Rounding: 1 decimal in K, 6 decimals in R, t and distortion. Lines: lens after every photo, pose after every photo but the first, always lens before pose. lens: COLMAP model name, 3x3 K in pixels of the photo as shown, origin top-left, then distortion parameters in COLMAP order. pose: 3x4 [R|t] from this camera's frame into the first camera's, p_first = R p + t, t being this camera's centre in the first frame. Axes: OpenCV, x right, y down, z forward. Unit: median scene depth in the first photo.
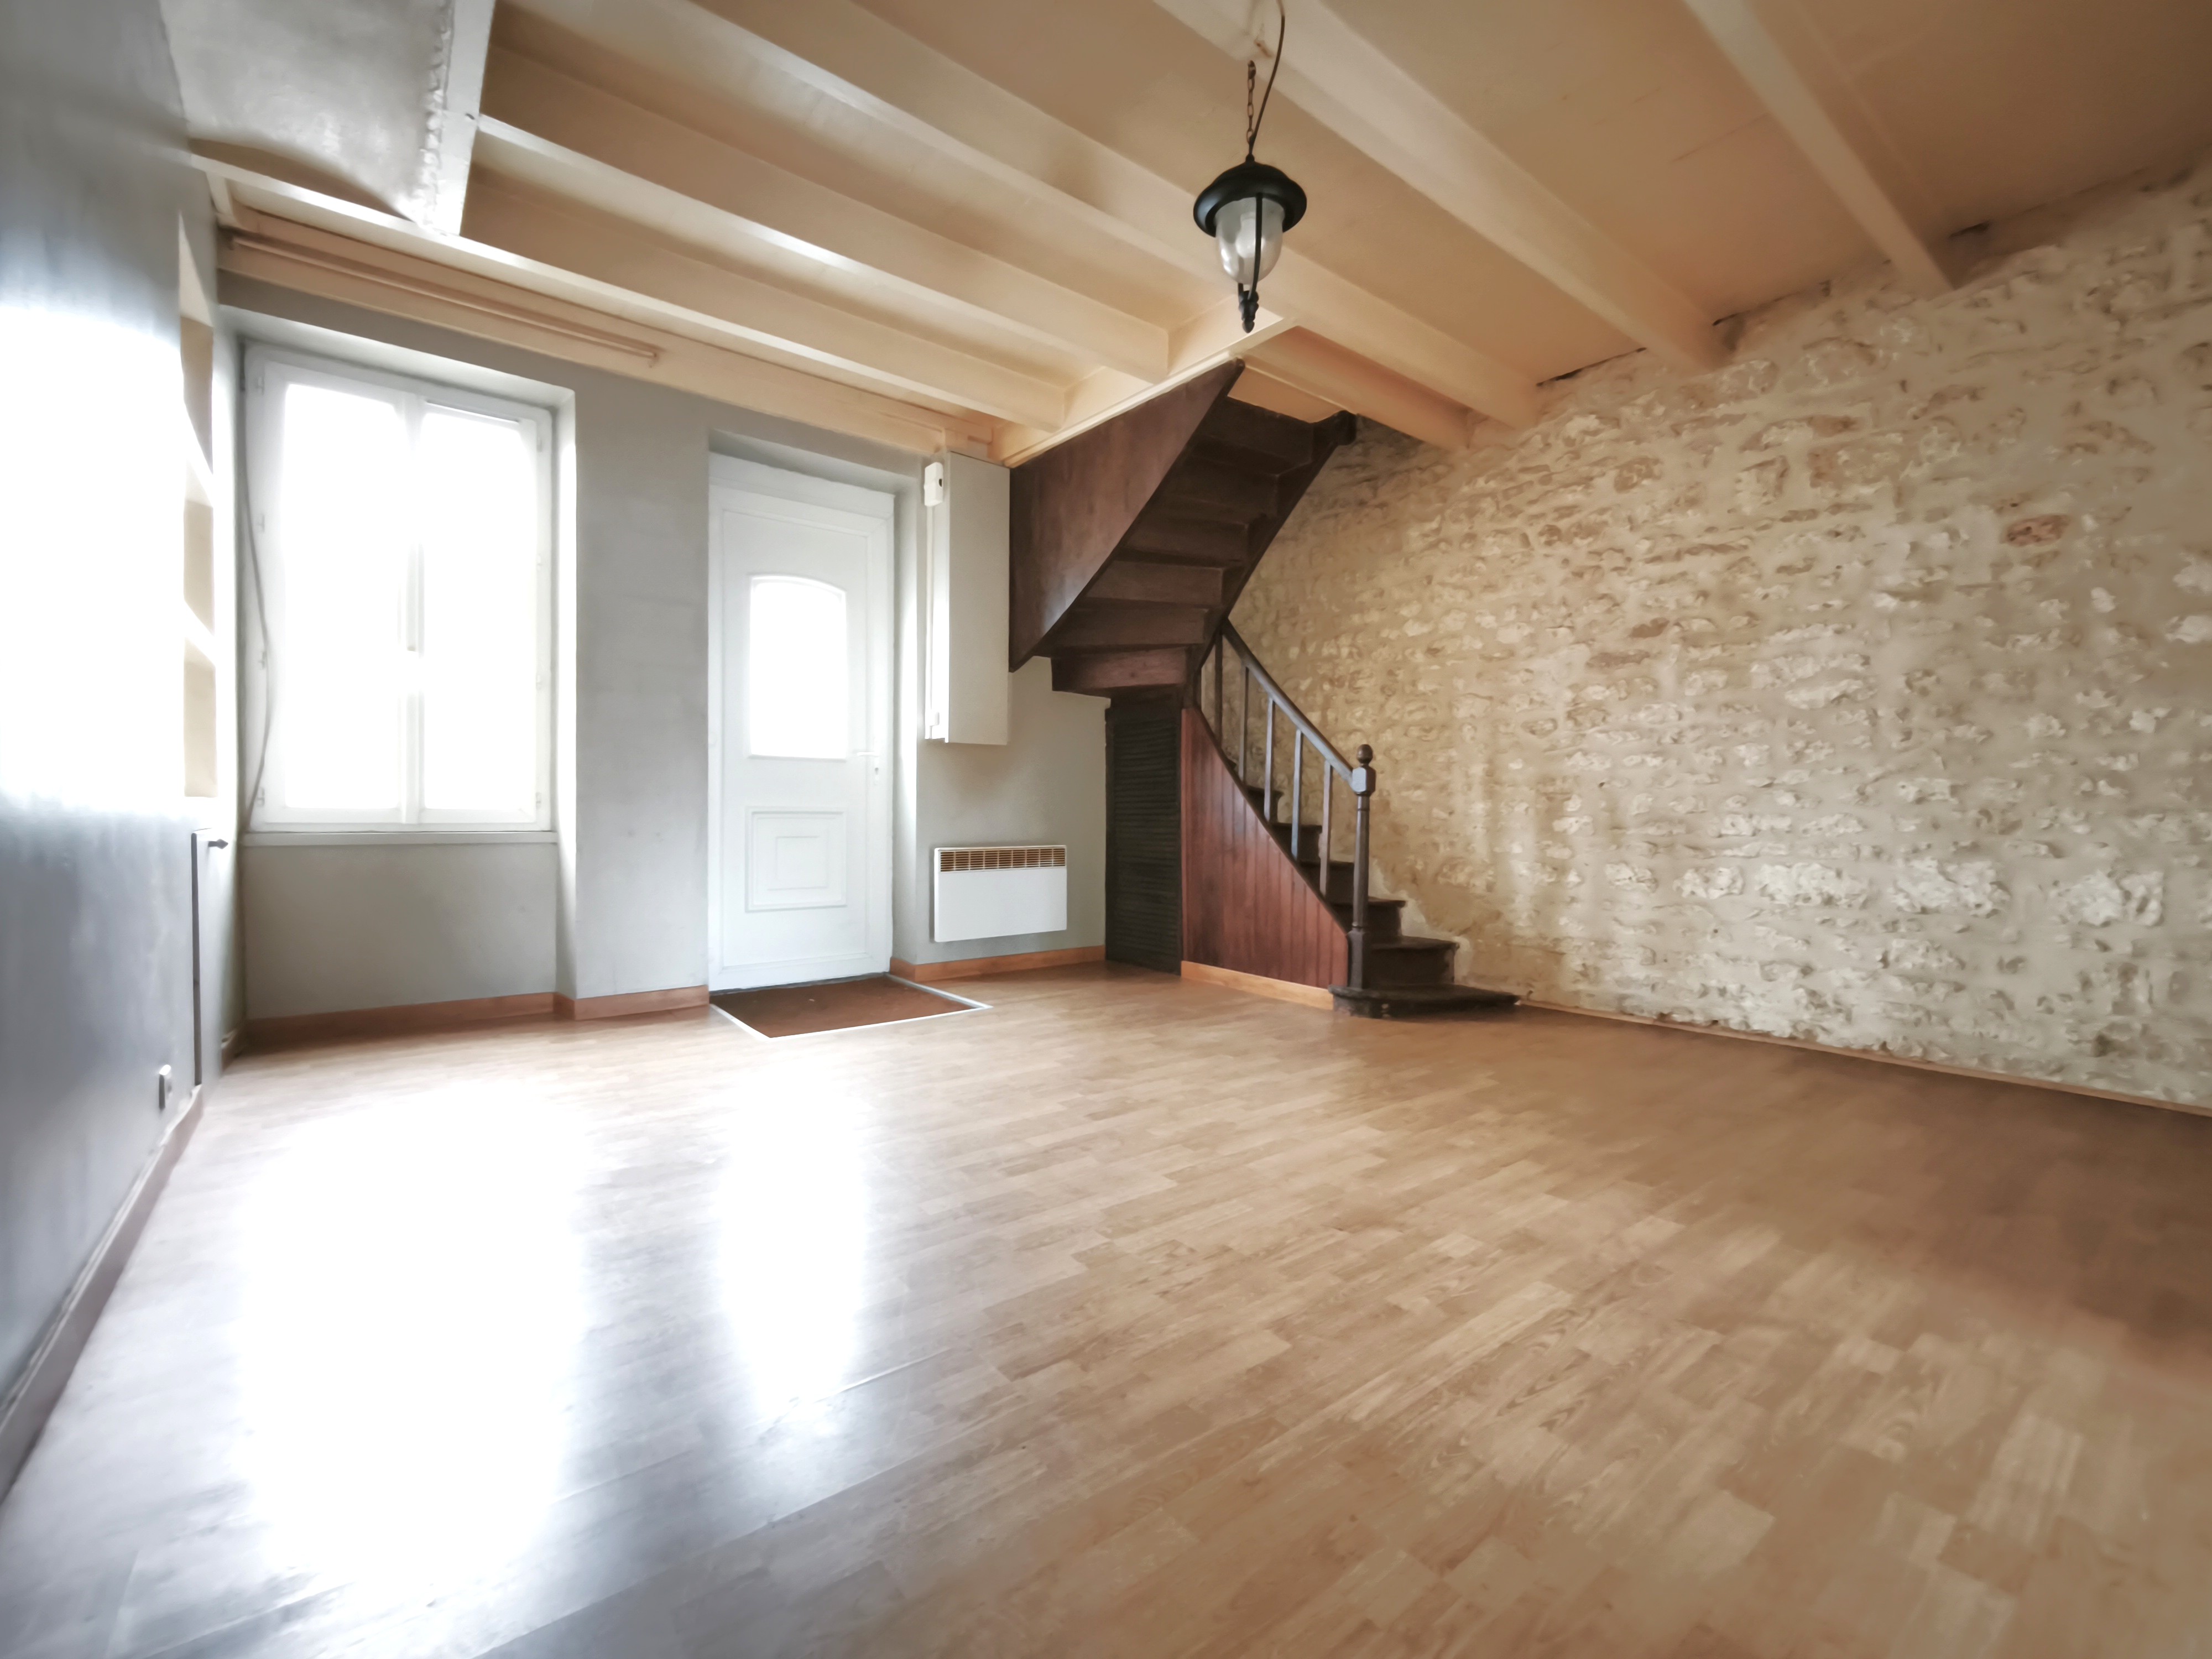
lens RADIAL K [[931.6, 0, 1111.1], [0, 931.6, 822.6], [0, 0, 1]] dist [-0.003432, 0.000131]
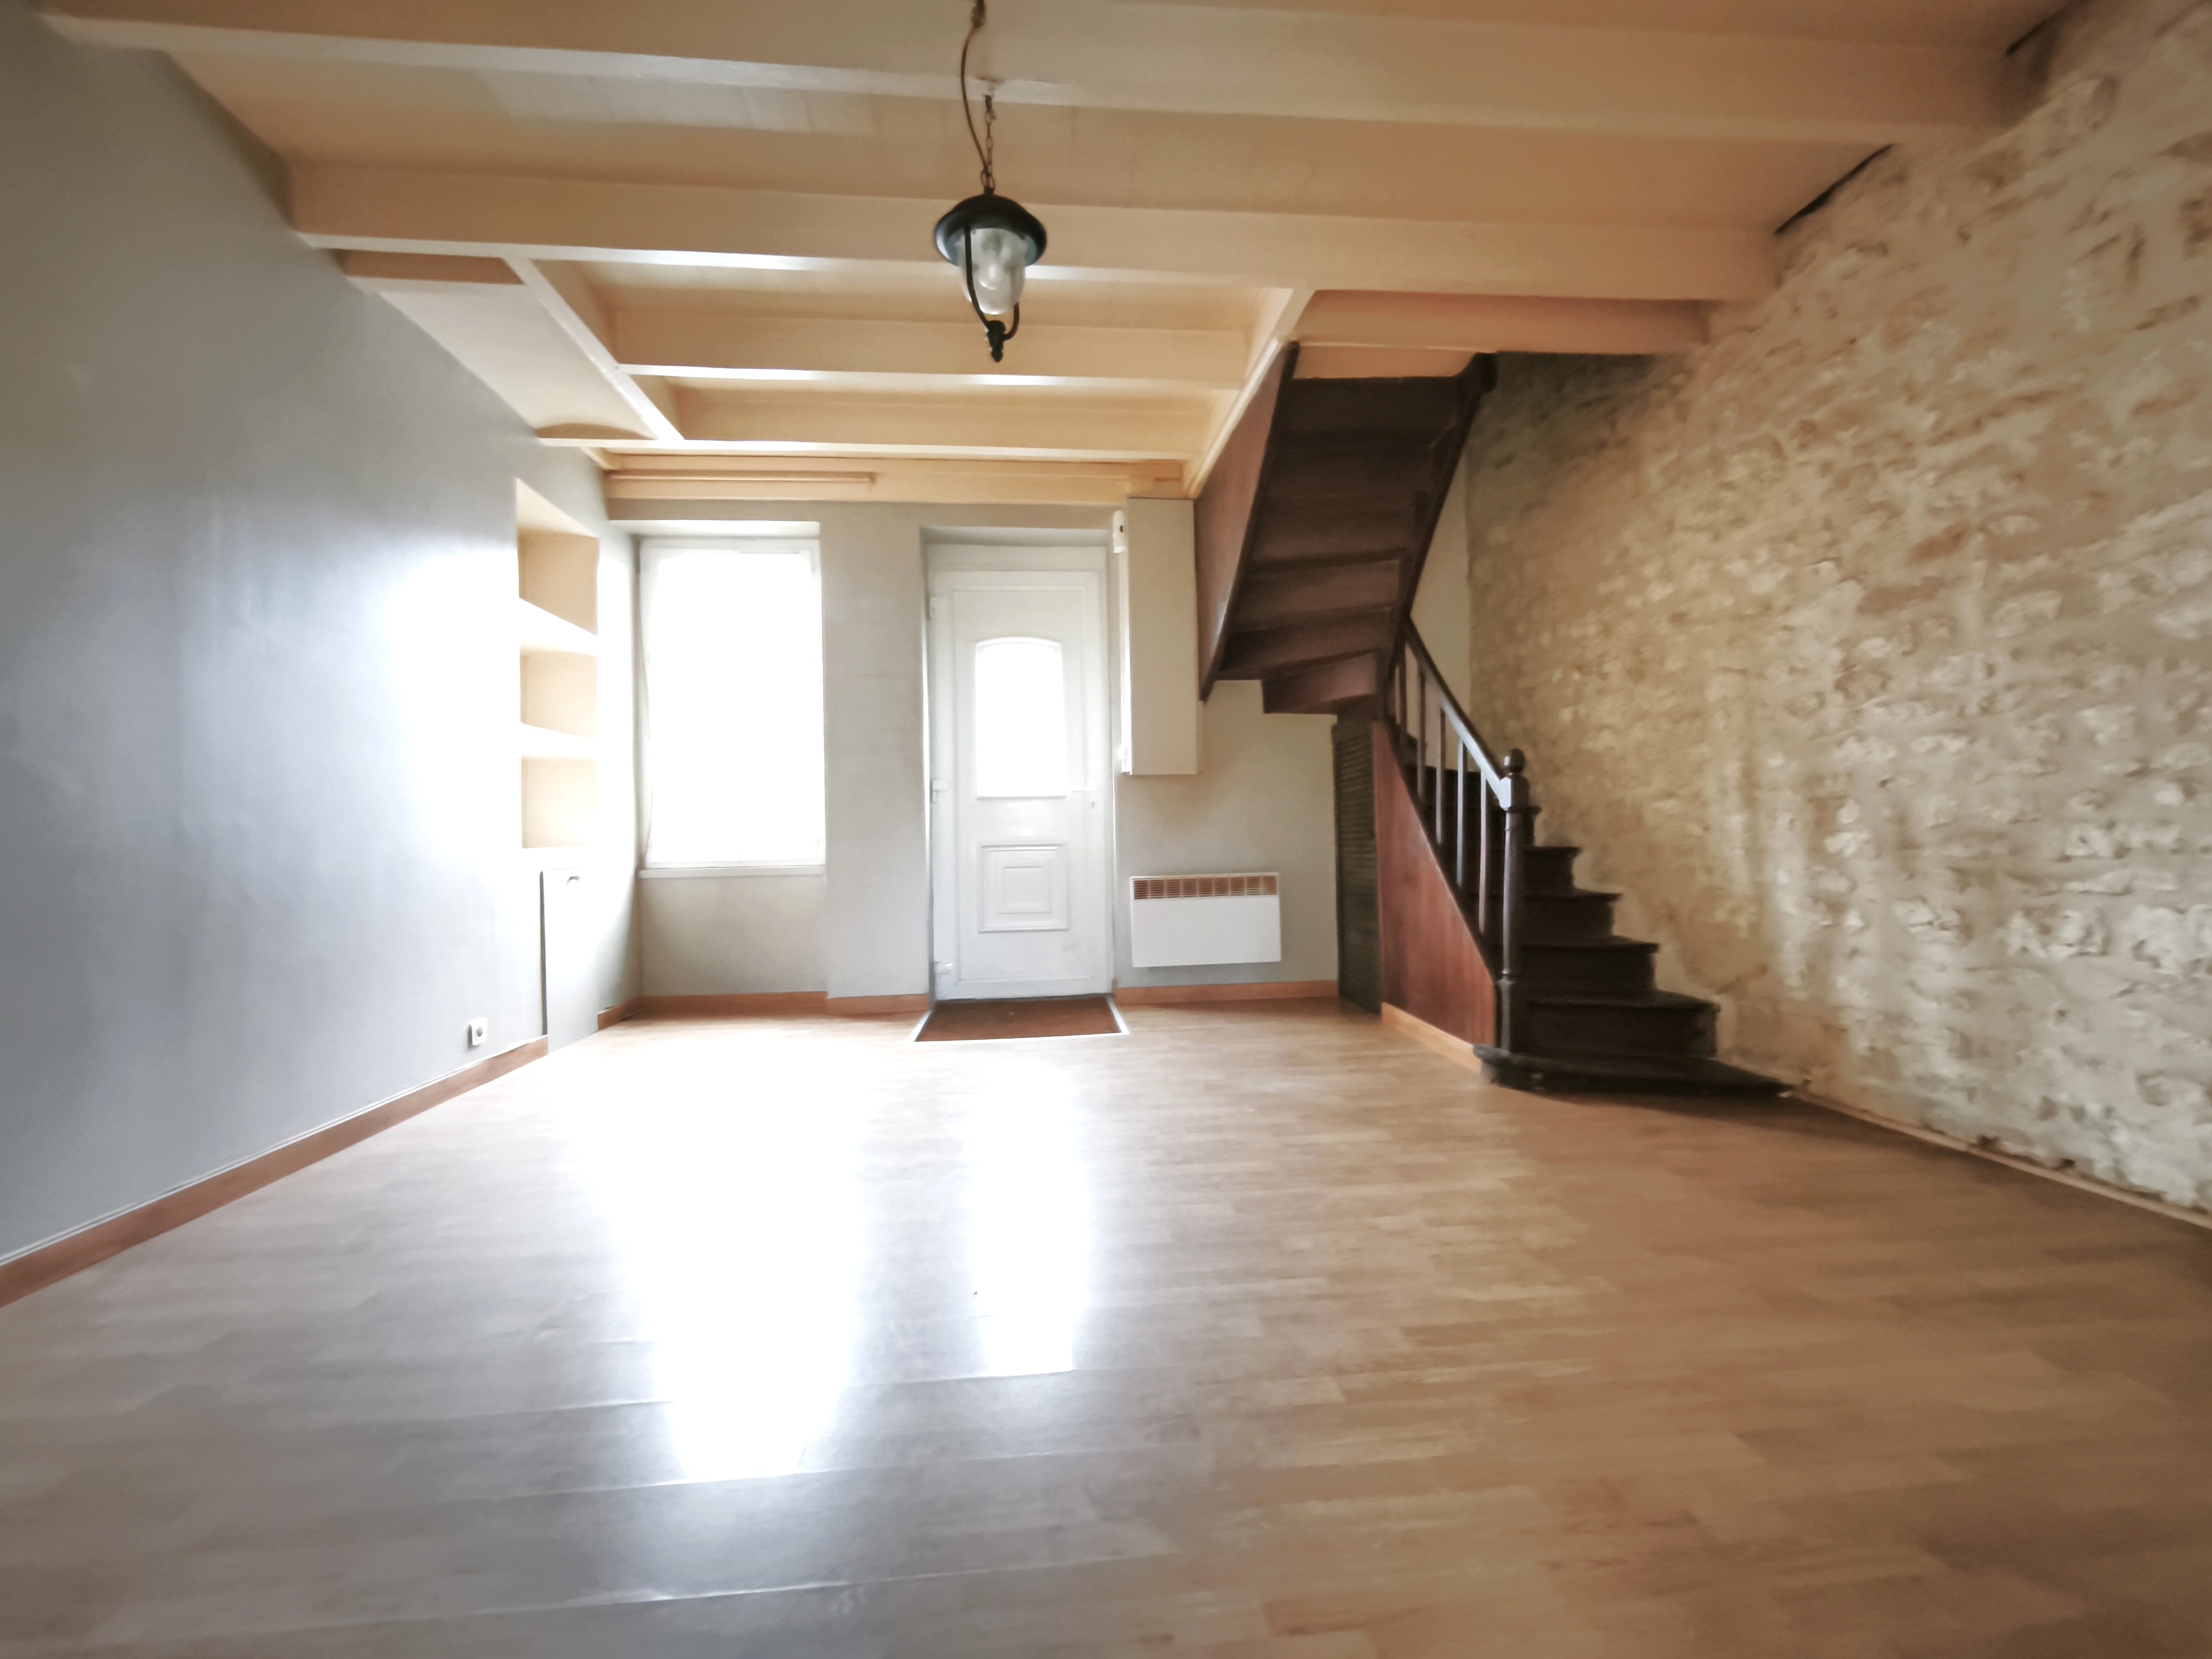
lens RADIAL K [[931.6, 0, 1111.6], [0, 931.6, 822.4], [0, 0, 1]] dist [-0.003432, 0.000131]
pose [[0.841507, -0.032916, -0.539242, 0.441894], [0.019882, 0.999353, -0.029976, -0.003285], [0.539879, 0.014504, 0.841617, 0.137145]]
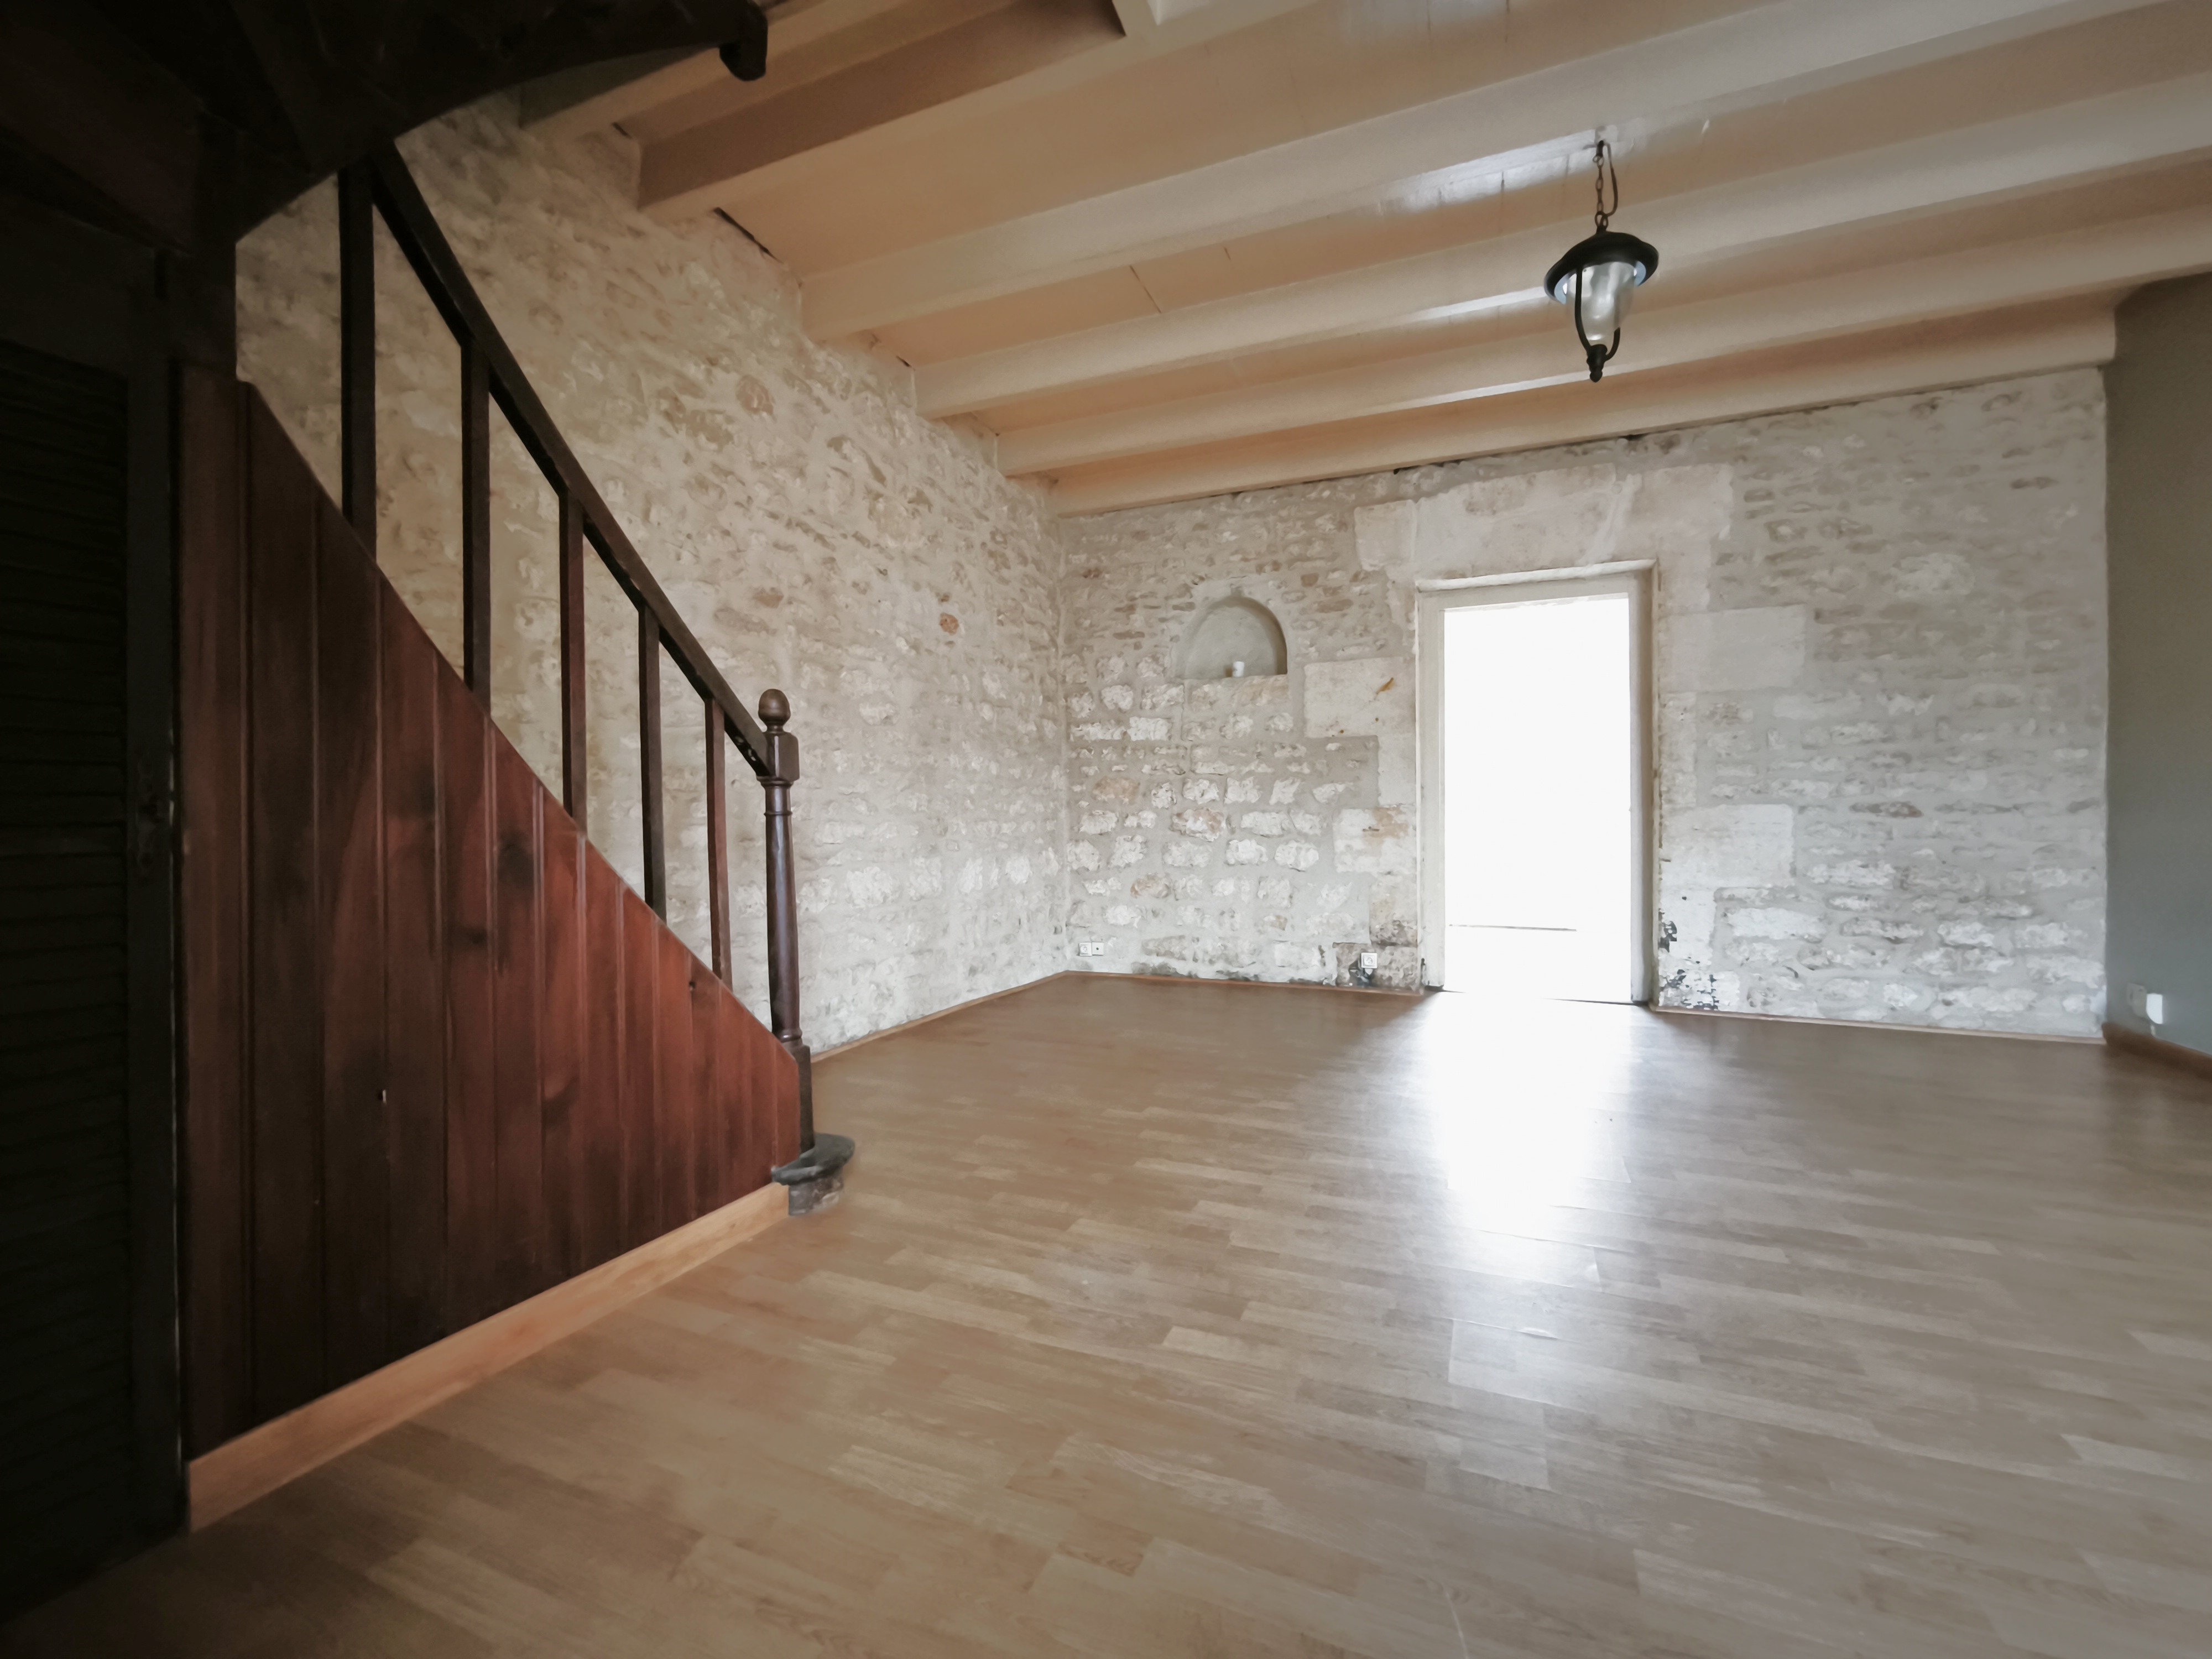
lens RADIAL K [[931.6, 0, 1113.3], [0, 931.6, 825.4], [0, 0, 1]] dist [-0.003432, 0.000131]
pose [[-0.492986, -0.006139, 0.870015, -0.299500], [0.005286, 0.999936, 0.010051, -0.012359], [-0.870021, 0.009554, -0.492922, 1.168888]]
